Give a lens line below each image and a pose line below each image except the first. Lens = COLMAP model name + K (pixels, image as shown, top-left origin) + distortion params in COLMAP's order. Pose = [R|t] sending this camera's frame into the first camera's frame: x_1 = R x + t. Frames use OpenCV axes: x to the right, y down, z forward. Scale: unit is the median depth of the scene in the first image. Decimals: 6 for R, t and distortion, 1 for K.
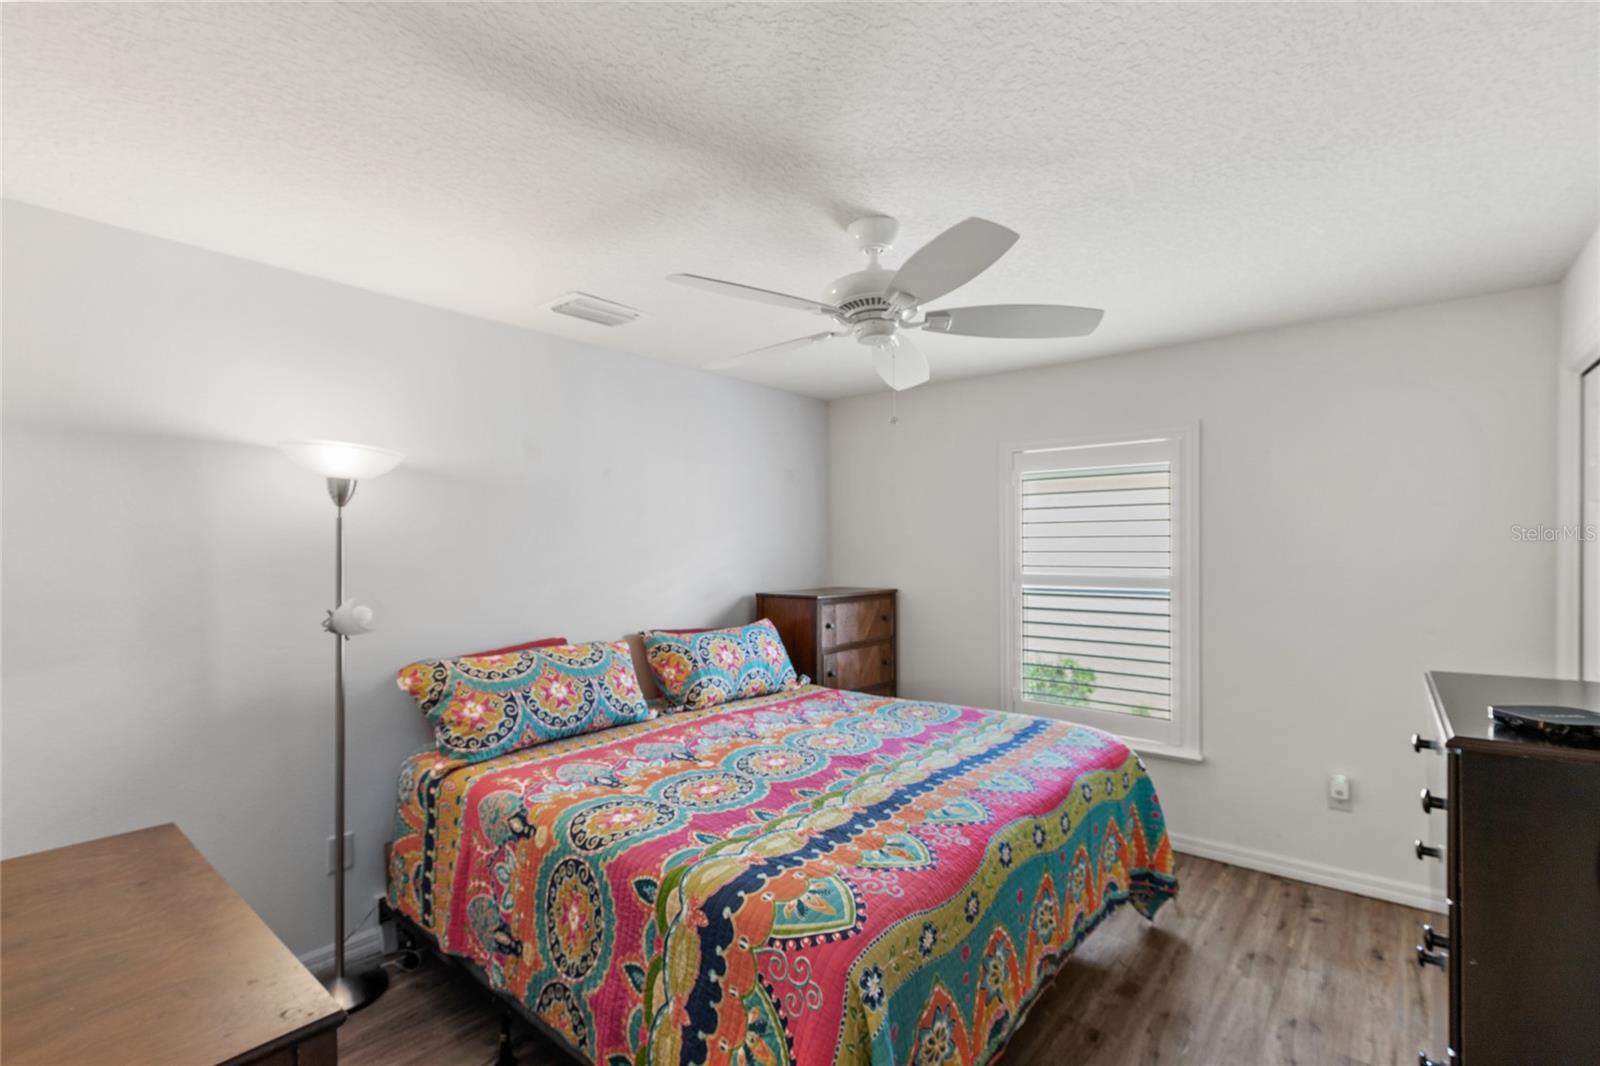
lens RADIAL K [[734.9, 0, 806.3], [0, 734.9, 544.2], [0, 0, 1]] dist [0.003373, 0.001451]
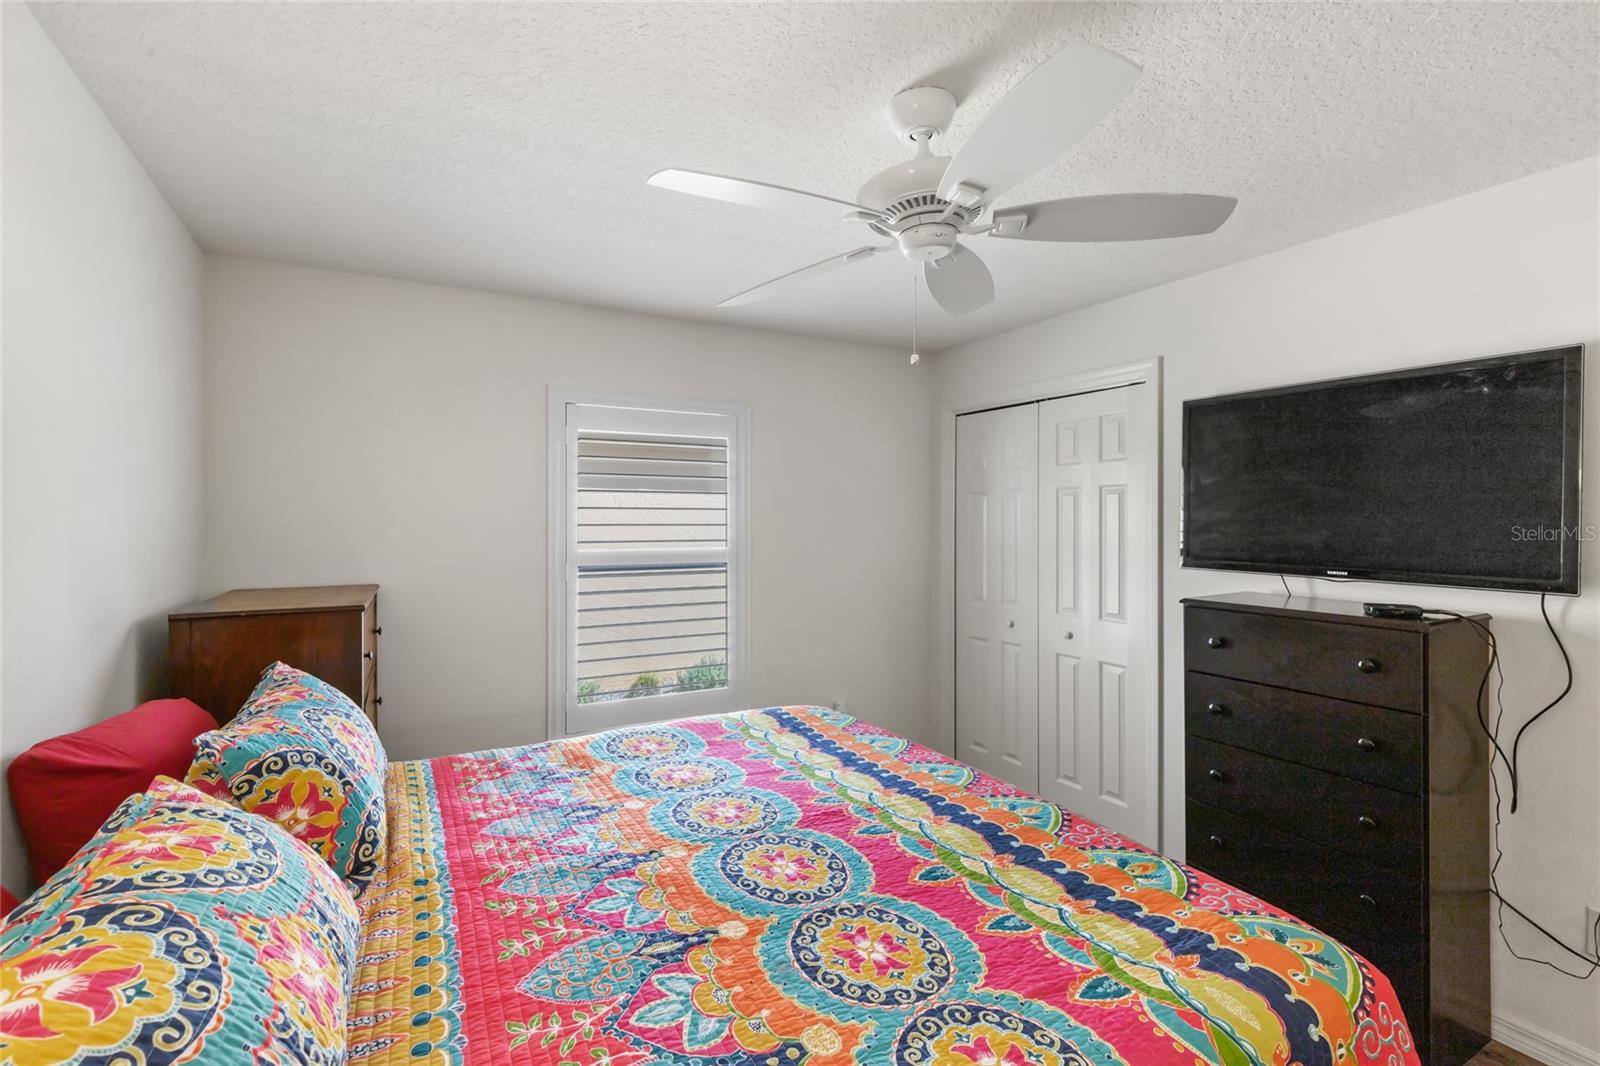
lens RADIAL K [[734.9, 0, 806.9], [0, 734.9, 527.0], [0, 0, 1]] dist [0.003373, 0.001451]
pose [[0.374051, -0.004471, 0.927397, -0.675226], [-0.005964, 0.999956, 0.007226, 0.008968], [-0.927389, -0.008234, 0.374008, 0.849962]]
